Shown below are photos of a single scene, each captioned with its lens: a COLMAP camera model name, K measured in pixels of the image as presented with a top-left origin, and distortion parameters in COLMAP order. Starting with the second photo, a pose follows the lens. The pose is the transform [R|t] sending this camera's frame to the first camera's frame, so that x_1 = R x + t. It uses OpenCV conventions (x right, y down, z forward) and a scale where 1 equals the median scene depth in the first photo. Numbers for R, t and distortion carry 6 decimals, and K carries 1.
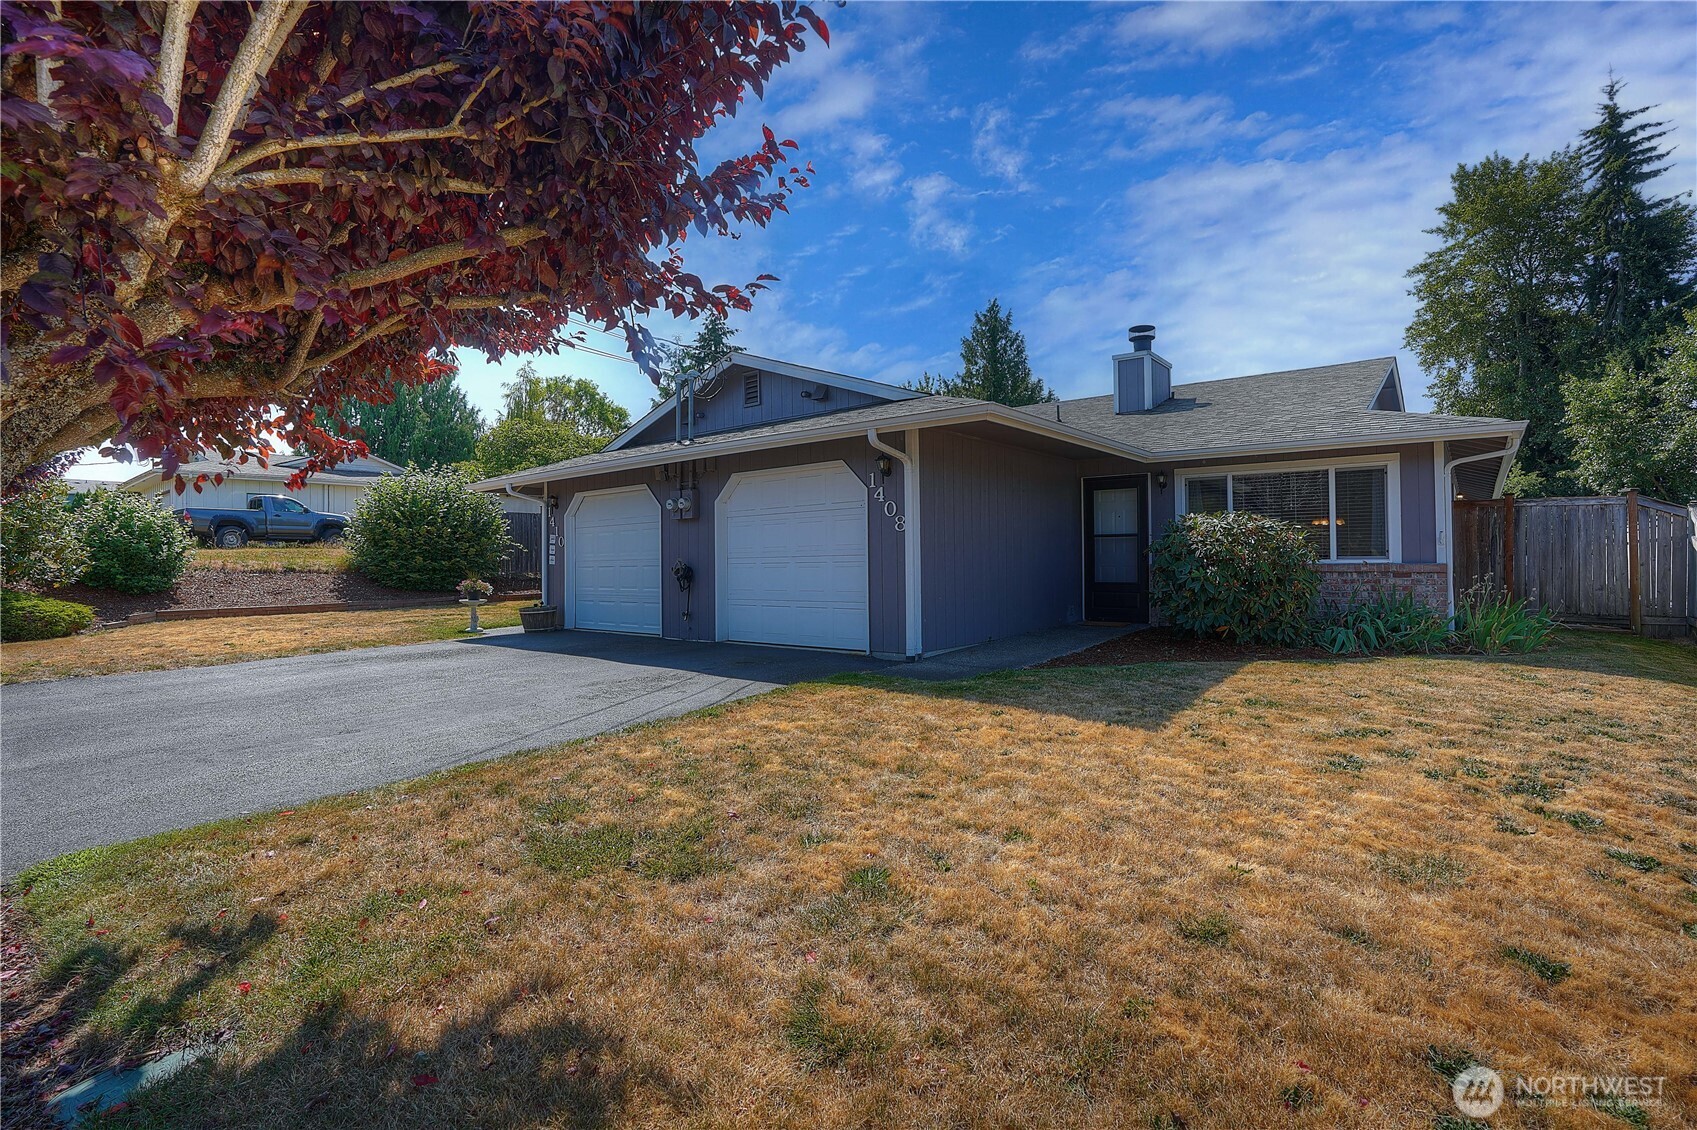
lens RADIAL K [[792.1, 0, 839.3], [0, 792.1, 563.5], [0, 0, 1]] dist [-0.075107, 0.025731]
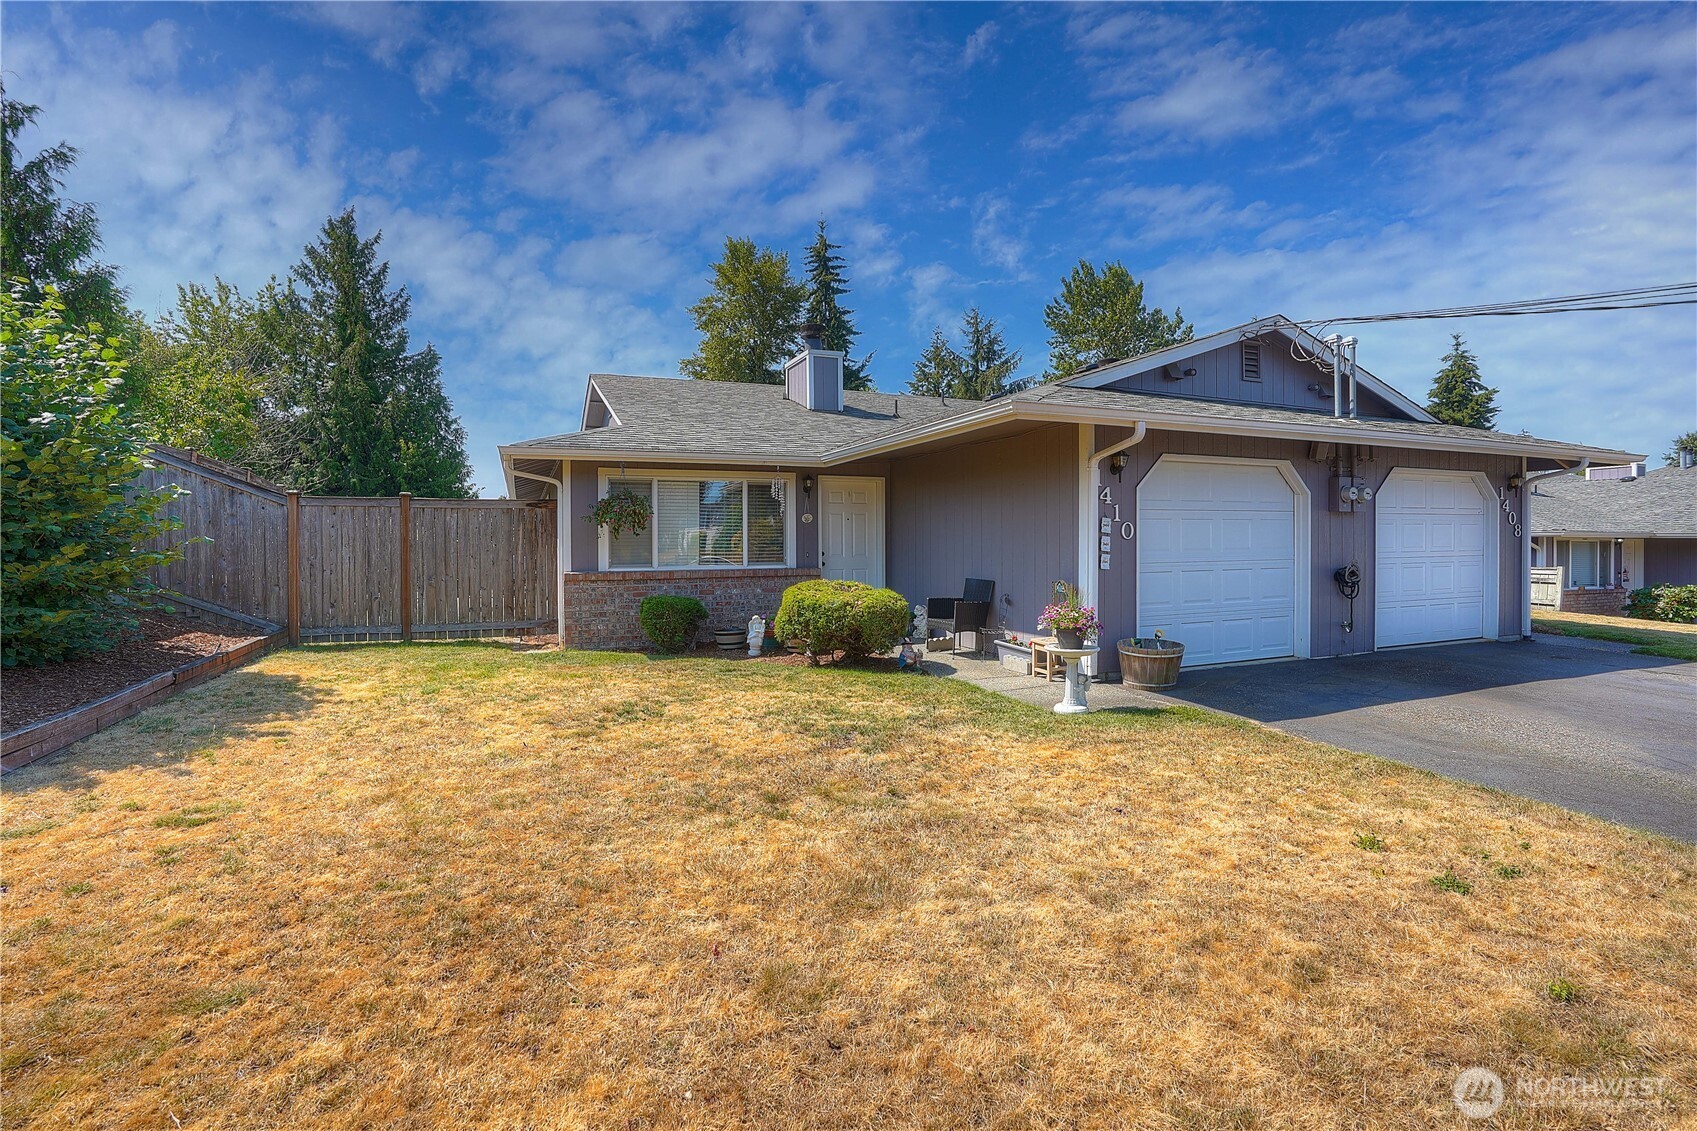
lens RADIAL K [[789.7, 0, 840.7], [0, 789.7, 549.8], [0, 0, 1]] dist [-0.078643, 0.032516]
pose [[0.465980, 0.001123, 0.884795, -0.664533], [0.000298, 0.999999, -0.001426, -0.008522], [-0.884795, 0.000928, 0.465979, 0.622500]]
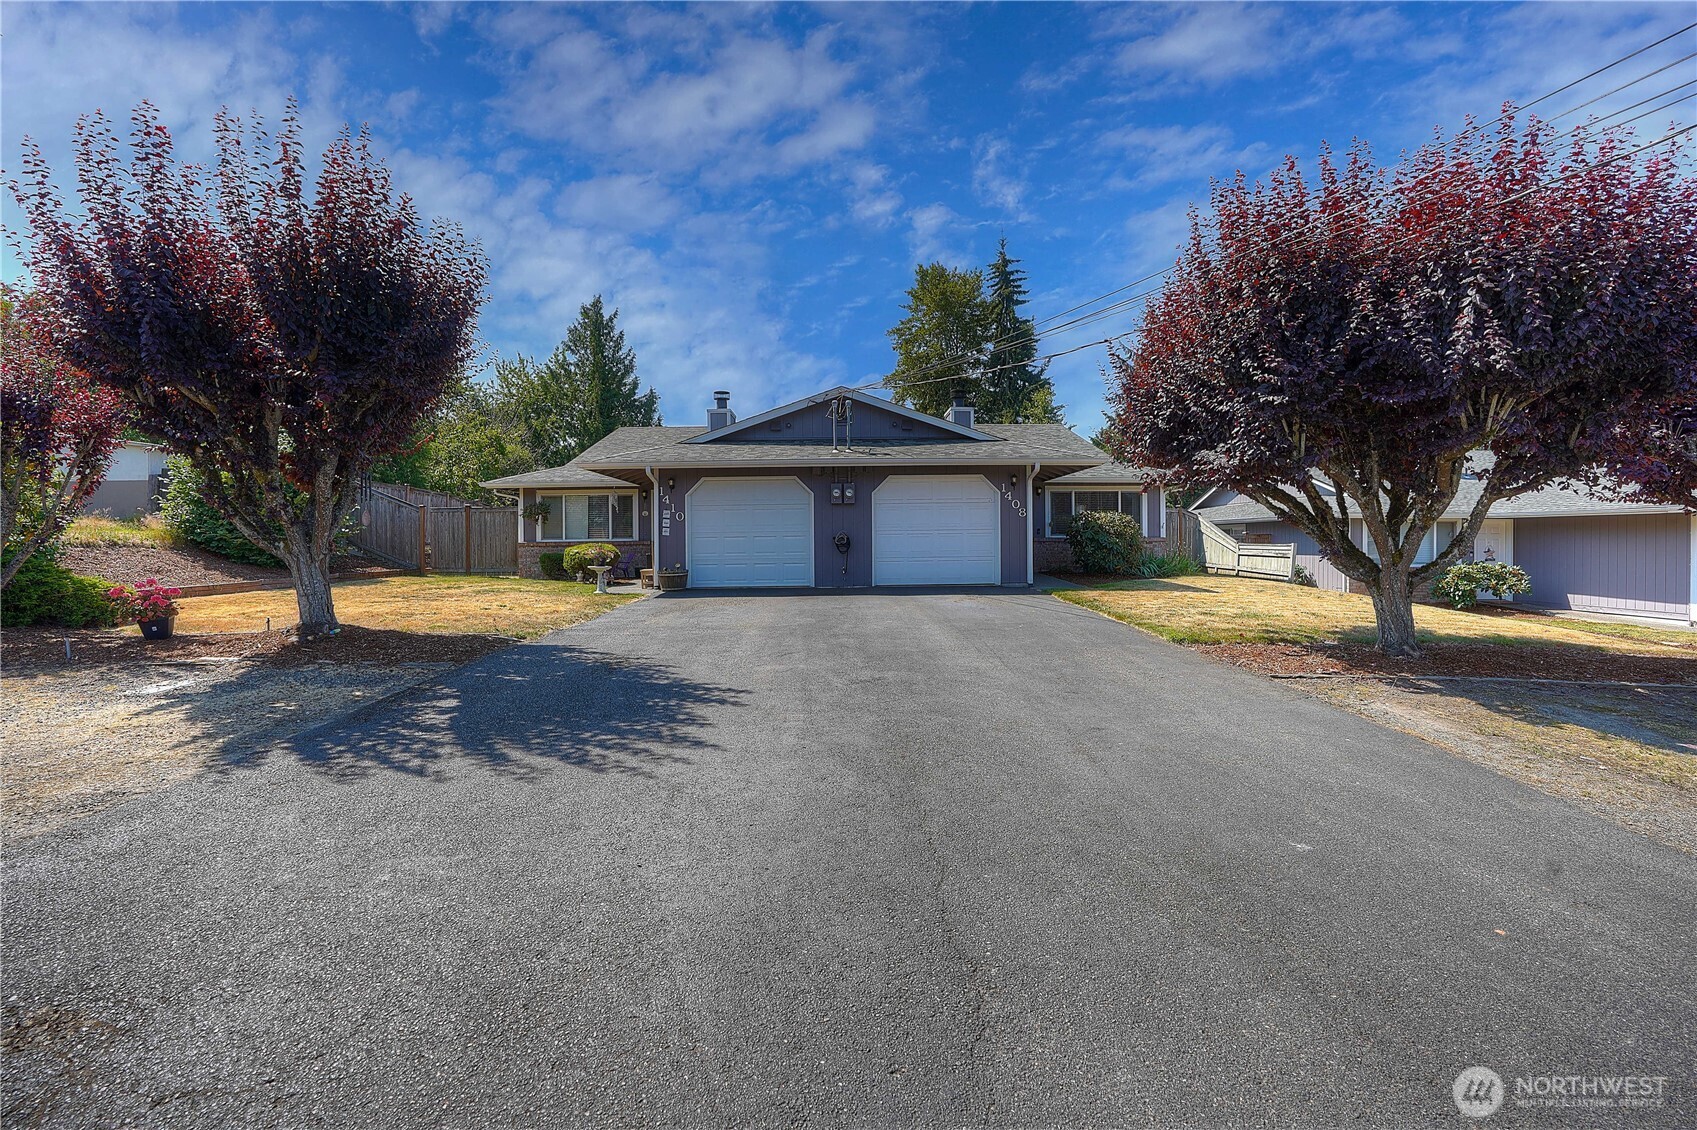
lens RADIAL K [[789.7, 0, 840.7], [0, 789.7, 549.3], [0, 0, 1]] dist [-0.078643, 0.032516]
pose [[0.764929, -0.000899, 0.644114, -0.641054], [0.001079, 0.999999, 0.000114, 0.015436], [-0.644113, 0.000608, 0.764930, -0.057282]]
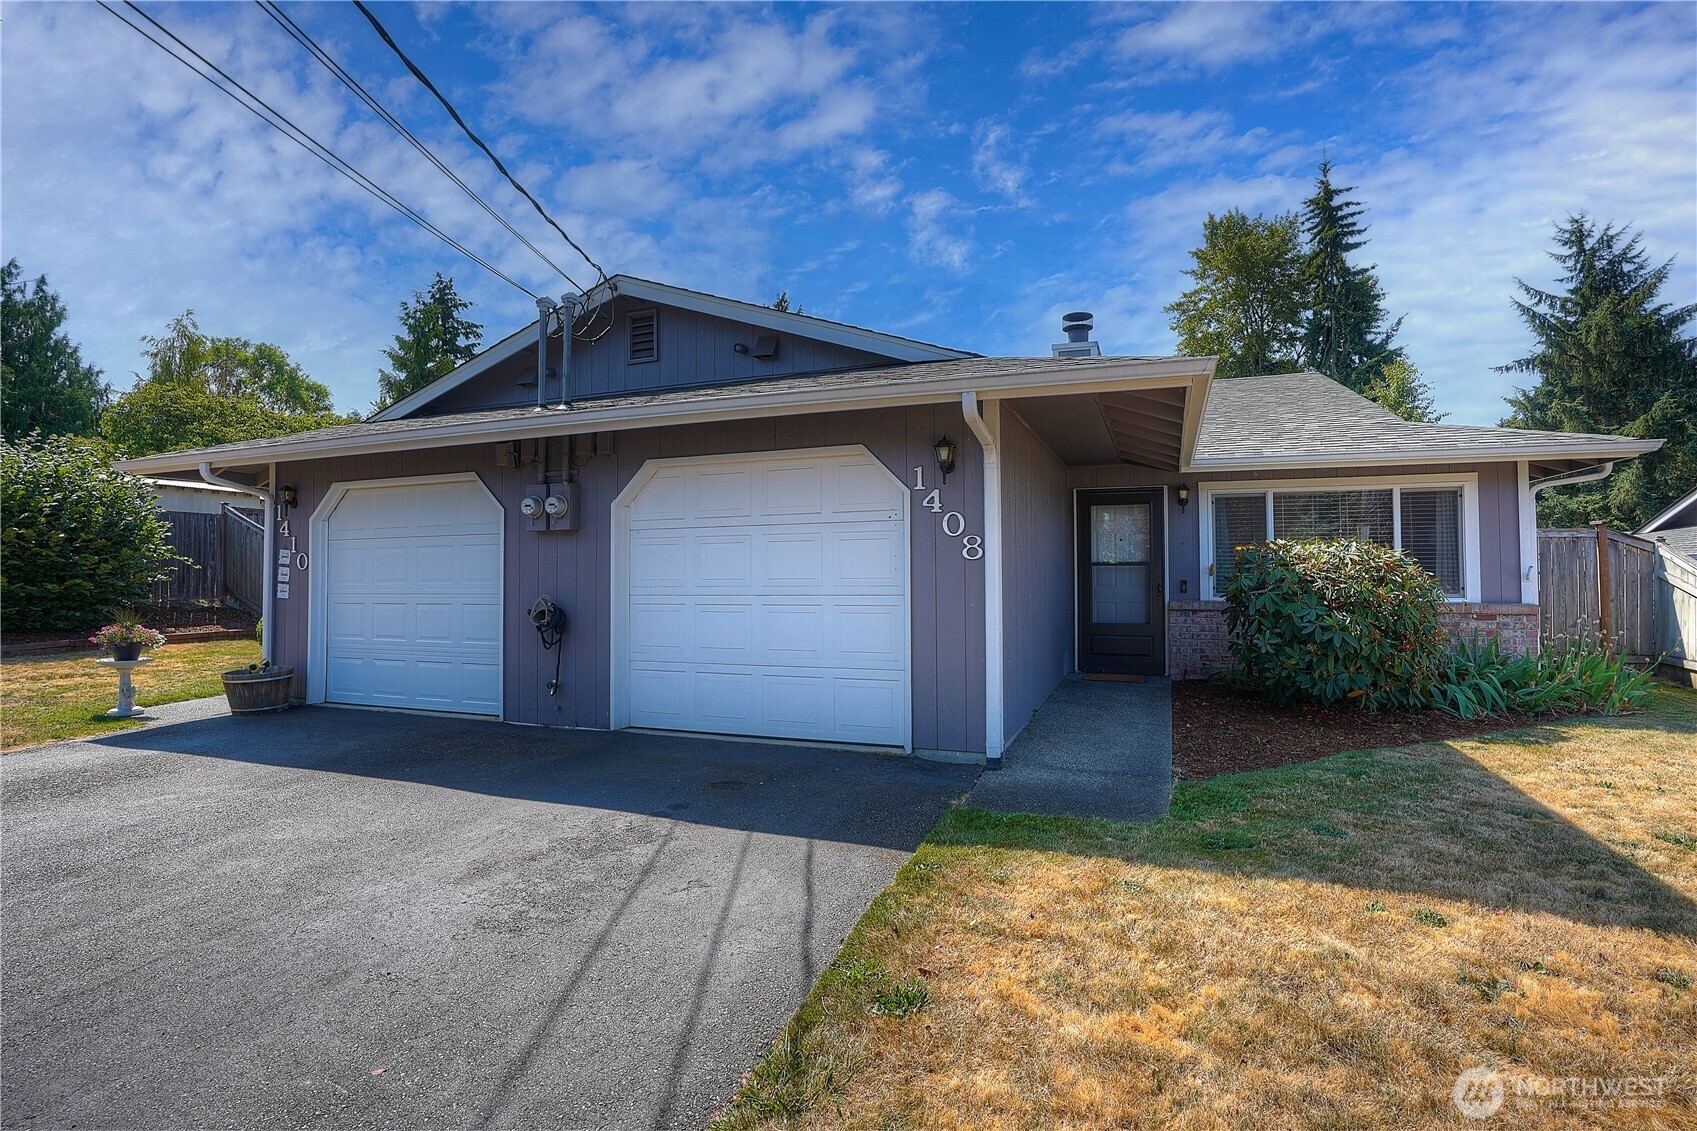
lens RADIAL K [[833.7, 0, 839.5], [0, 833.7, 559.6], [0, 0, 1]] dist [-0.065391, 0.027676]
pose [[0.949634, 0.012836, 0.313098, -0.104745], [-0.005409, 0.999683, -0.024578, -0.010835], [-0.313315, 0.021647, 0.949403, 0.179914]]
